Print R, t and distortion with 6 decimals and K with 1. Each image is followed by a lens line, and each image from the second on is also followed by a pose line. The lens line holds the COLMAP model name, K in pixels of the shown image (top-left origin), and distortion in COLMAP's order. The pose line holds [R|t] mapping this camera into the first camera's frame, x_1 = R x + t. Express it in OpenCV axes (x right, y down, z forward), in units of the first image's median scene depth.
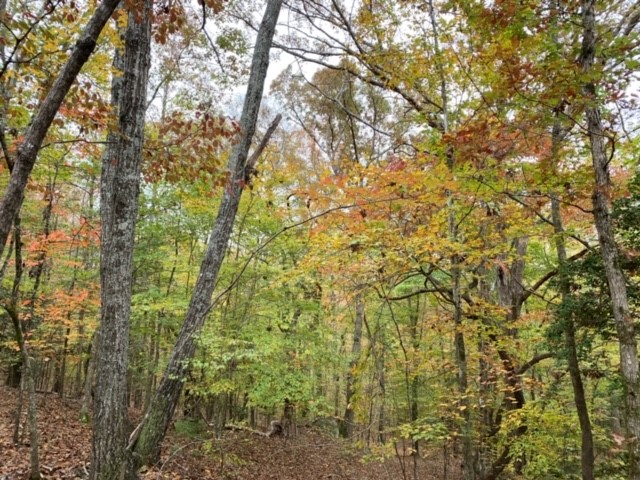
lens RADIAL K [[468.9, 0, 320.0], [0, 468.9, 240.0], [0, 0, 1]] dist [0.000783, 0.000963]
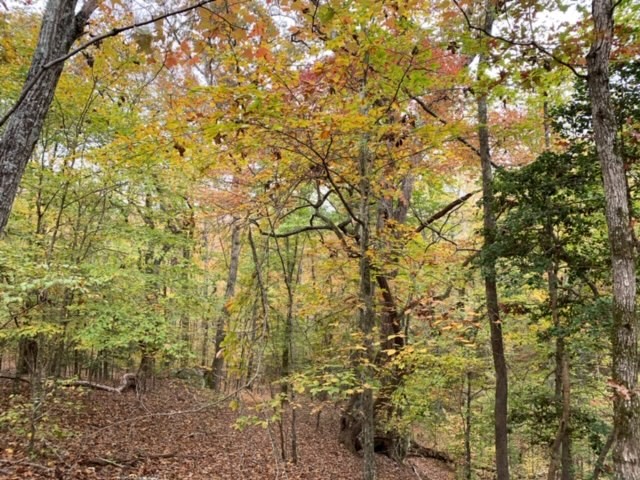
lens RADIAL K [[480.4, 0, 320.0], [0, 480.4, 240.0], [0, 0, 1]] dist [0.059609, 0.000302]
pose [[0.965722, 0.038210, 0.256752, 0.004955], [-0.065769, 0.992849, 0.099621, 0.039167], [-0.251109, -0.113093, 0.961329, 0.106114]]
